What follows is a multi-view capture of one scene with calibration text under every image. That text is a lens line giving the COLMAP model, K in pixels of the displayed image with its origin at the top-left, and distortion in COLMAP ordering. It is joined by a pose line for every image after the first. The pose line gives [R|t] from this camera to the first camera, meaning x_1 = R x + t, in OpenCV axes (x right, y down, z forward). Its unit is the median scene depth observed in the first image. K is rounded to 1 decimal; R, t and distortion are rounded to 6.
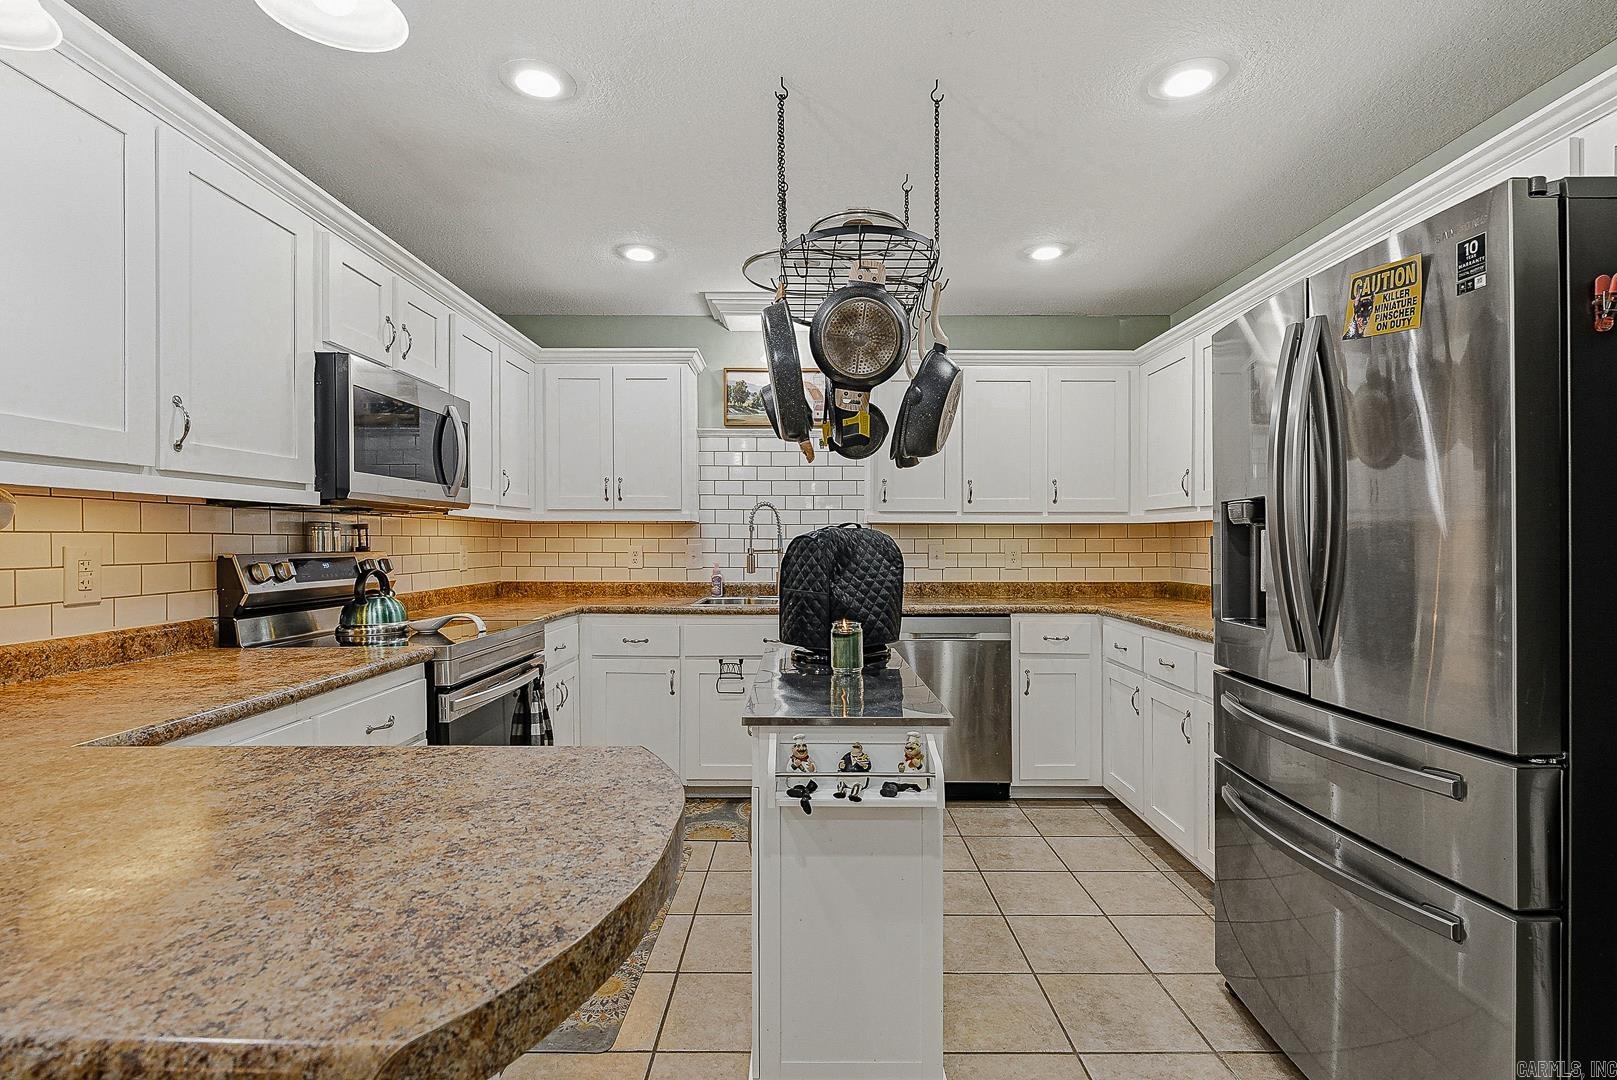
lens RADIAL K [[758.1, 0, 807.4], [0, 758.1, 550.2], [0, 0, 1]] dist [-0.001789, 0.000087]
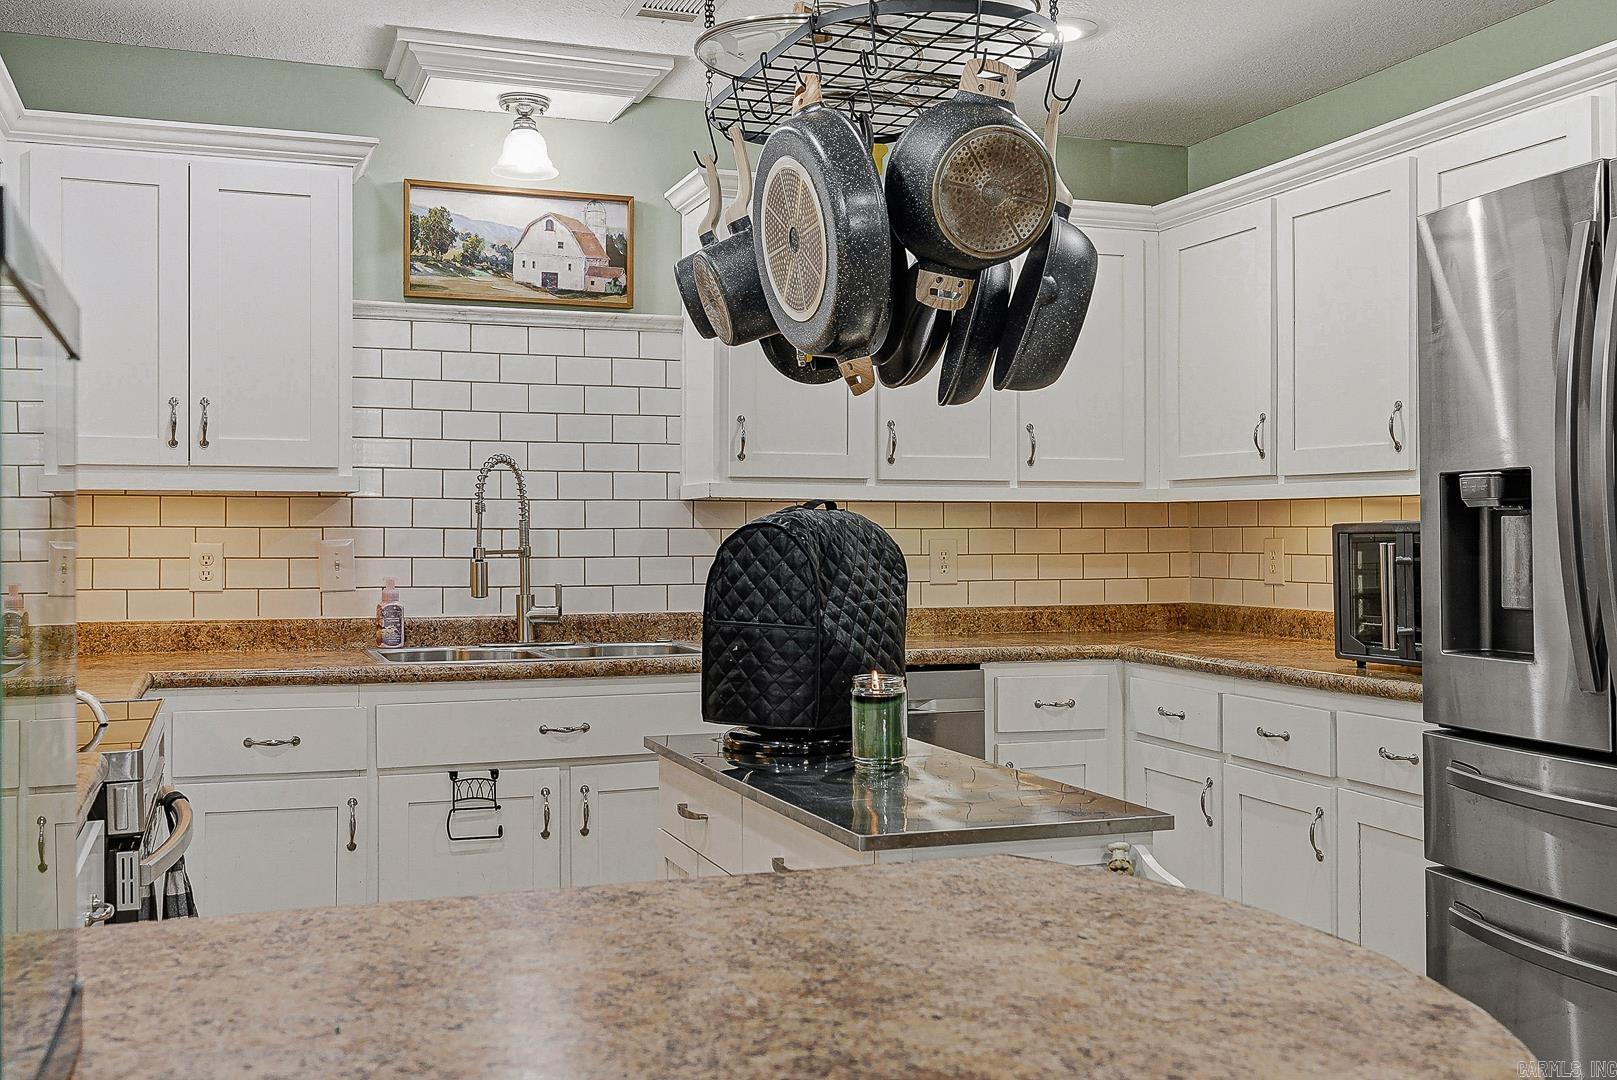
lens RADIAL K [[1611.5, 0, 809.8], [0, 1611.5, 531.9], [0, 0, 1]] dist [-0.001992, 0.000000]
pose [[0.939104, 0.000122, 0.343634, -0.257263], [0.004511, 0.999909, -0.012682, 0.001635], [-0.343604, 0.013460, 0.939018, -0.071188]]
